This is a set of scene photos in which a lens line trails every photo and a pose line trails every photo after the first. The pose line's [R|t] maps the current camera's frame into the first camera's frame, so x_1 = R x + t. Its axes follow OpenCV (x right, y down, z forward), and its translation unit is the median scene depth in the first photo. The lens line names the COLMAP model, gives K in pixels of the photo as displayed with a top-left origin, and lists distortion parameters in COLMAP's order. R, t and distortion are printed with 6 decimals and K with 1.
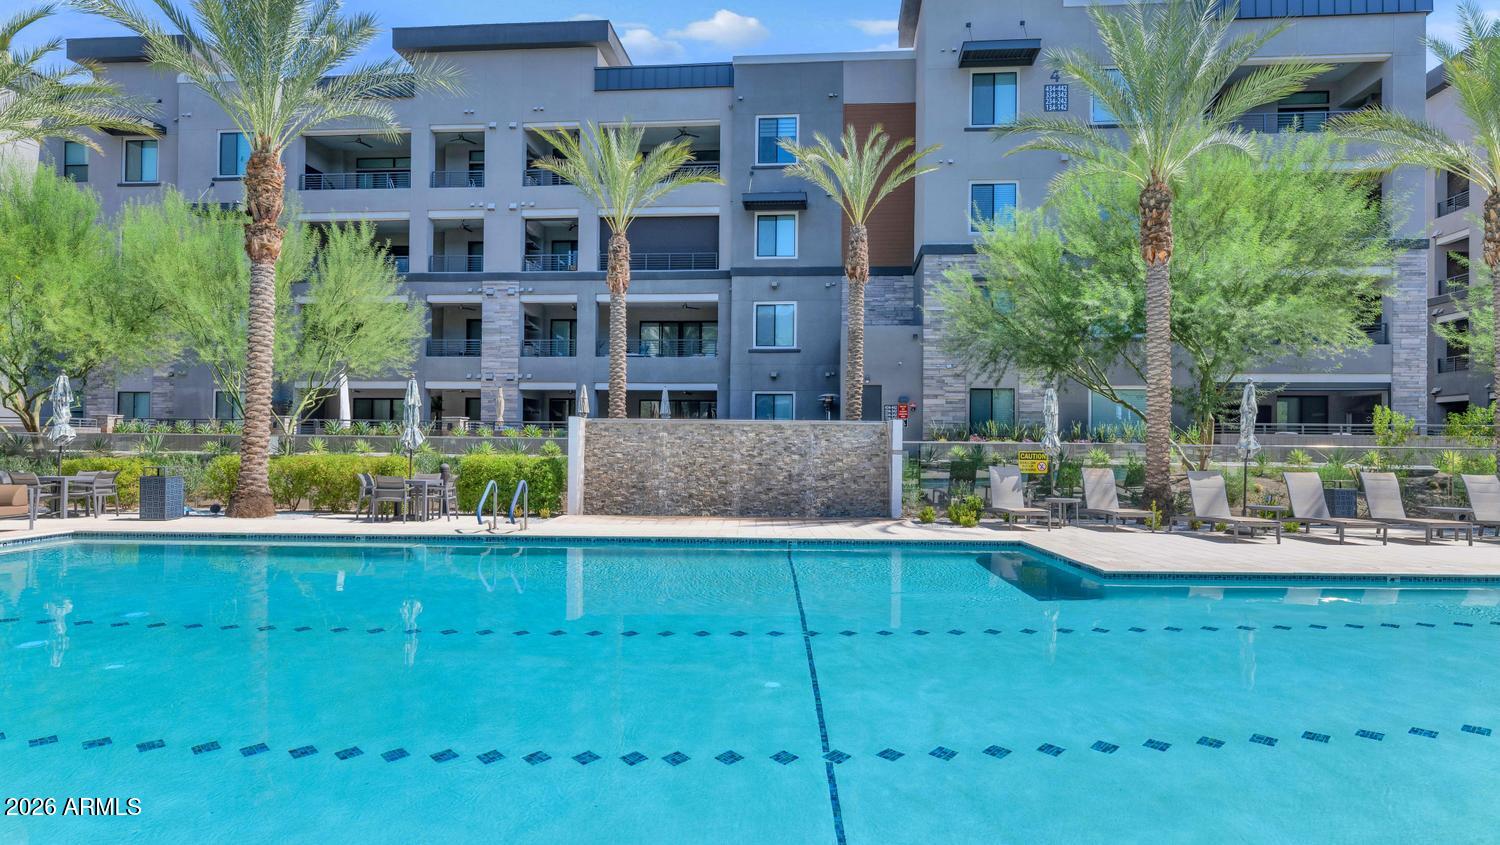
lens RADIAL K [[854.3, 0, 751.1], [0, 854.3, 429.6], [0, 0, 1]] dist [-0.004198, -0.001259]
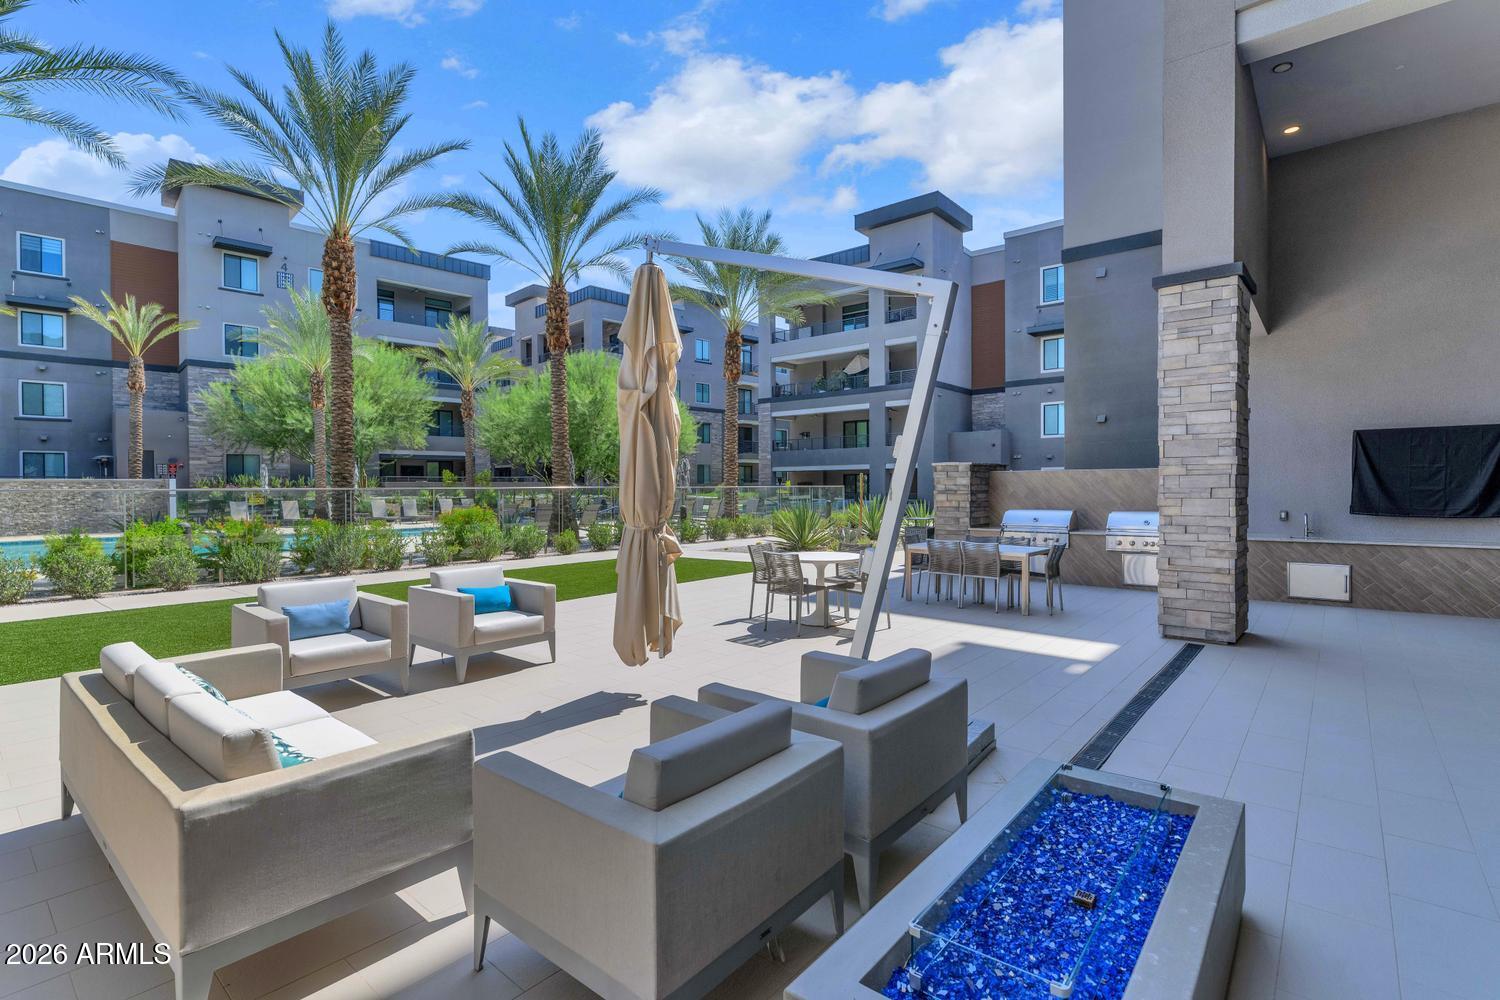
lens RADIAL K [[707.5, 0, 753.8], [0, 707.5, 496.6], [0, 0, 1]] dist [0.000547, 0.000504]
pose [[0.643905, -0.023703, 0.764739, -0.117435], [-0.003404, 0.999421, 0.033843, -0.017599], [-0.765098, -0.024394, 0.643451, -0.585414]]
